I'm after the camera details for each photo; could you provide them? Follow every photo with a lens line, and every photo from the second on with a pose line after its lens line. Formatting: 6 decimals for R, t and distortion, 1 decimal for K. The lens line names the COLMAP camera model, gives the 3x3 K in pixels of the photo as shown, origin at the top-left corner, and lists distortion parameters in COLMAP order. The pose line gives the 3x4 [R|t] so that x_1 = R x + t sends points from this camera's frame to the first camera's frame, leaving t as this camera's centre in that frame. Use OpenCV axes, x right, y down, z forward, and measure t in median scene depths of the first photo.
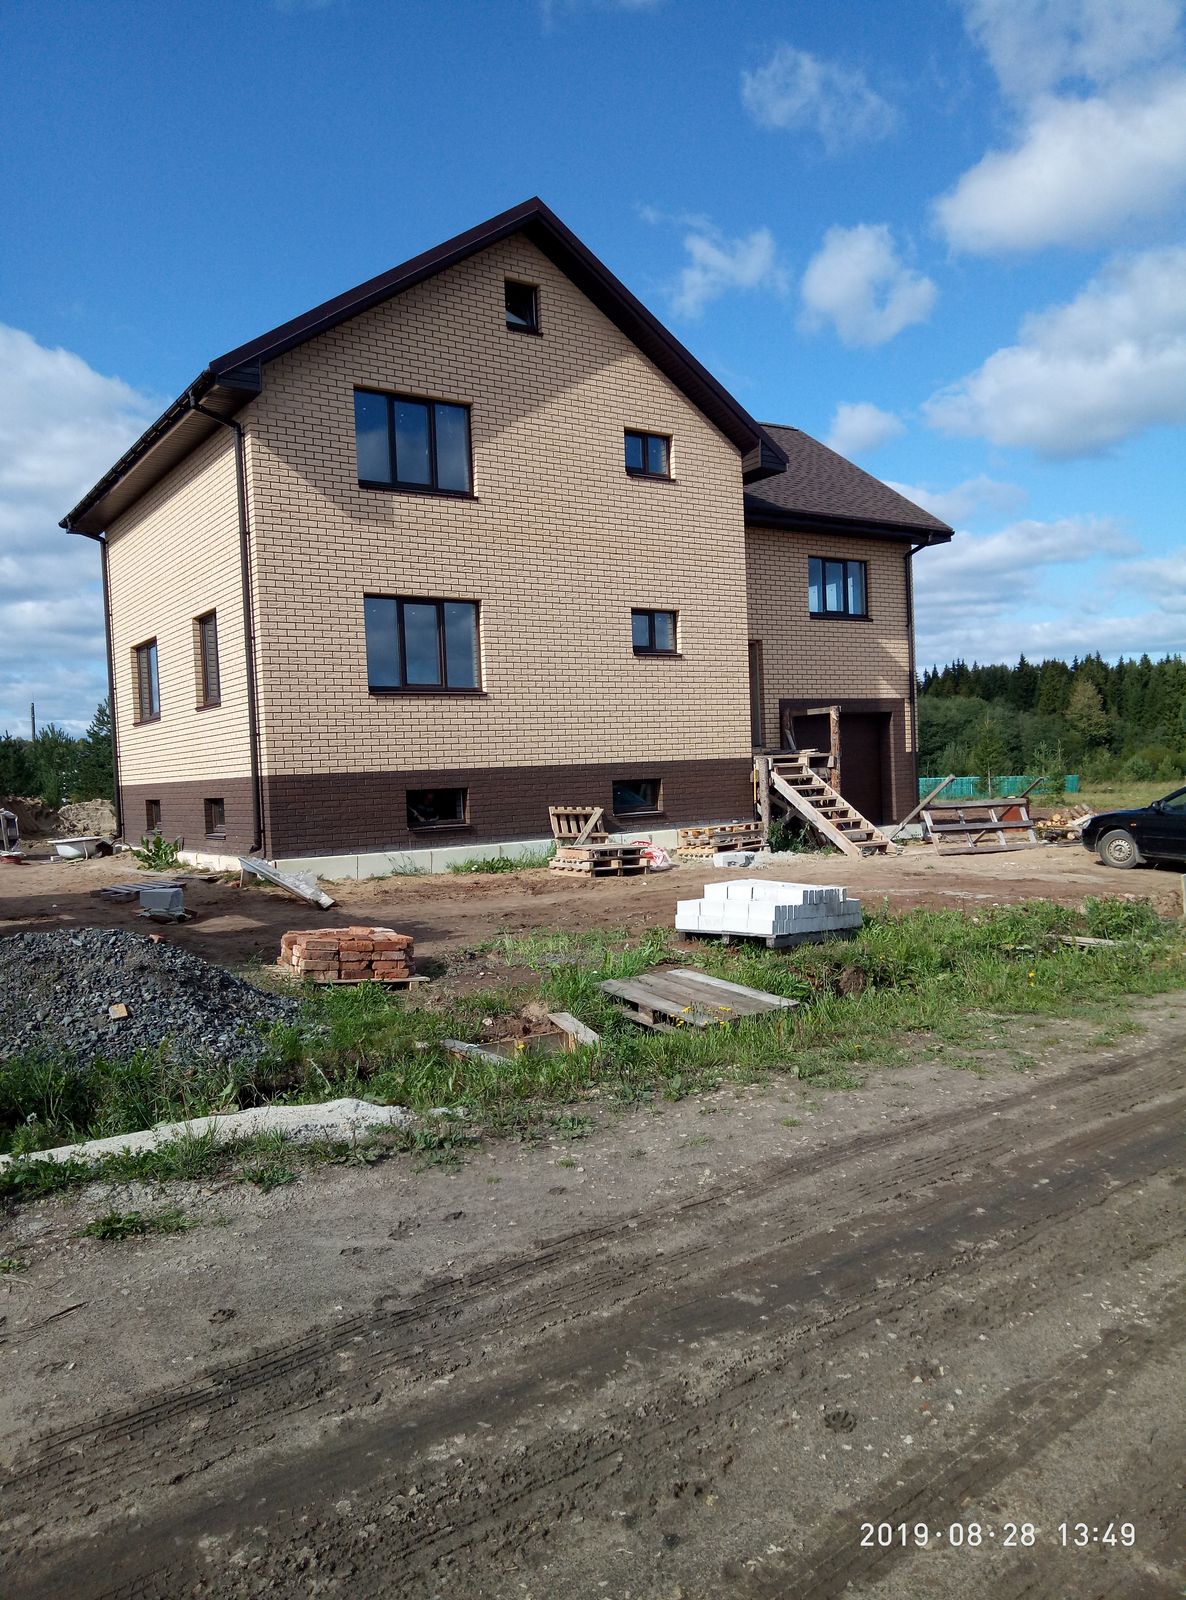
lens RADIAL K [[1164.6, 0, 596.3], [0, 1164.6, 817.5], [0, 0, 1]] dist [0.028747, -0.005355]
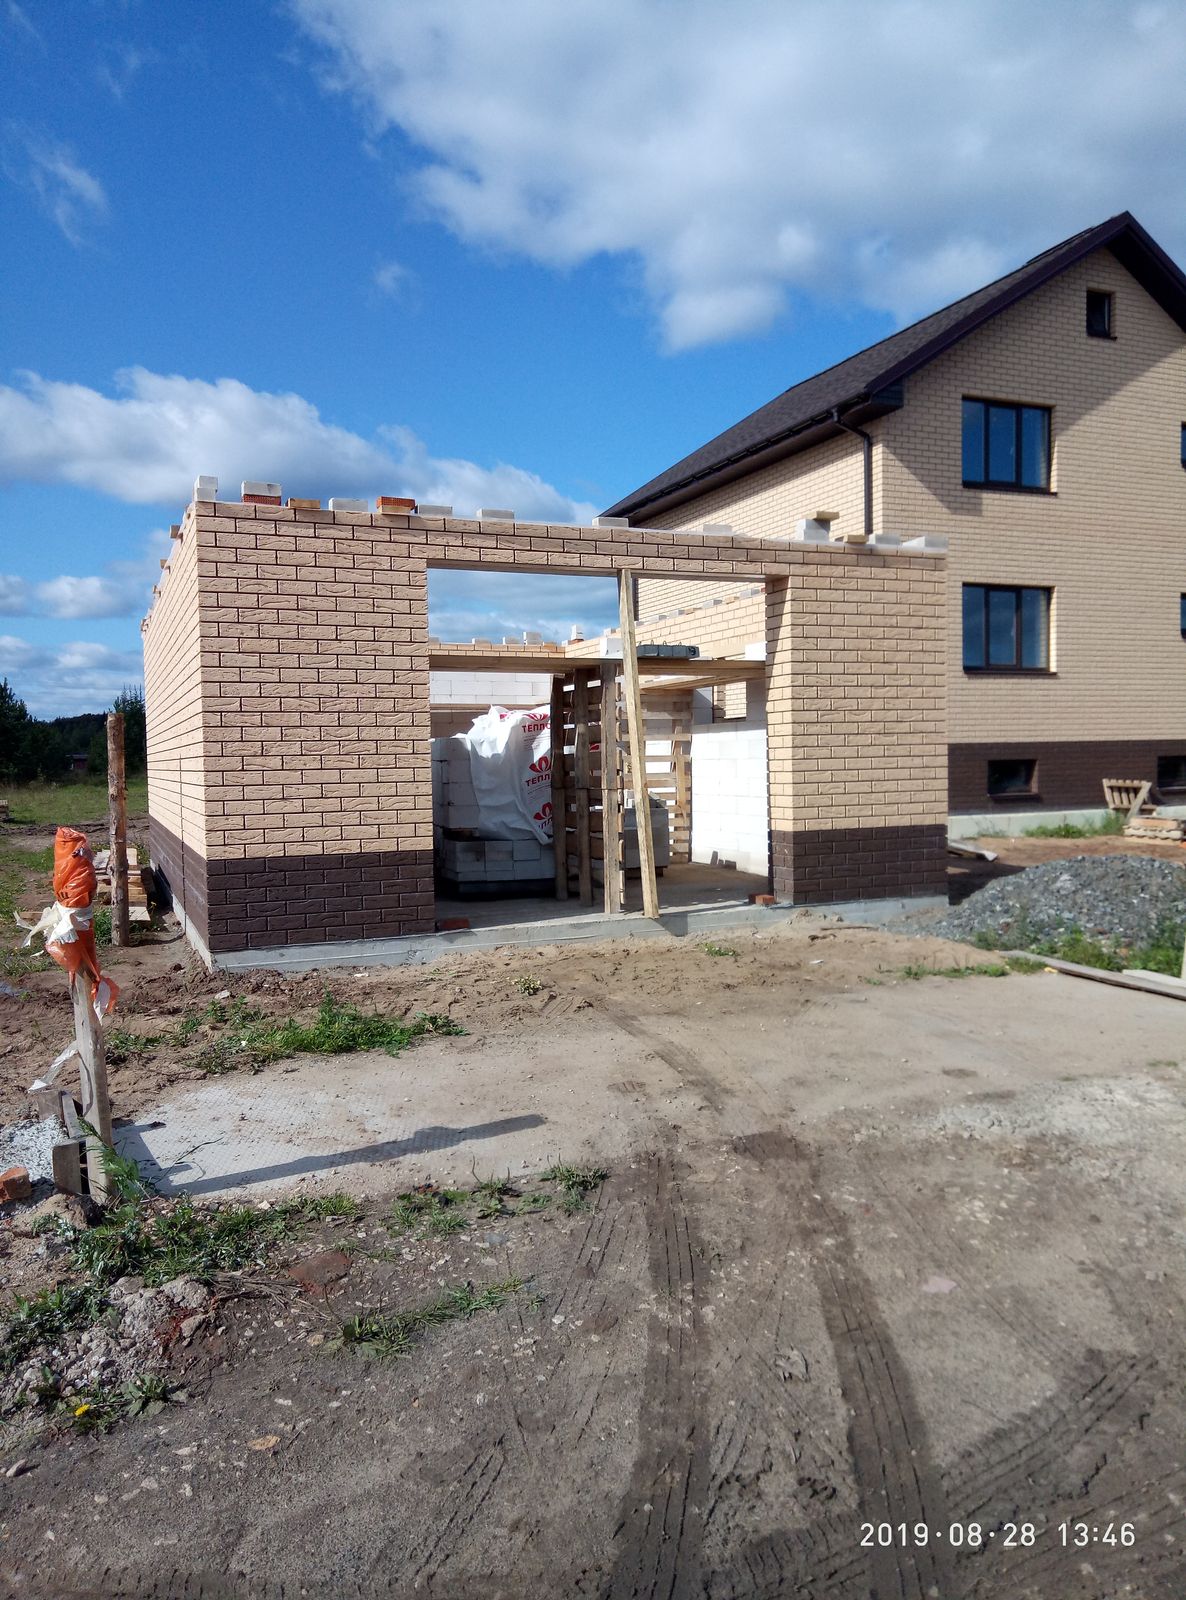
lens RADIAL K [[1169.7, 0, 594.2], [0, 1169.7, 821.1], [0, 0, 1]] dist [0.038821, -0.055490]
pose [[0.981014, 0.039046, -0.189964, -0.307664], [-0.033942, 0.998972, 0.030050, 0.013391], [0.190942, -0.023032, 0.981331, -0.167781]]
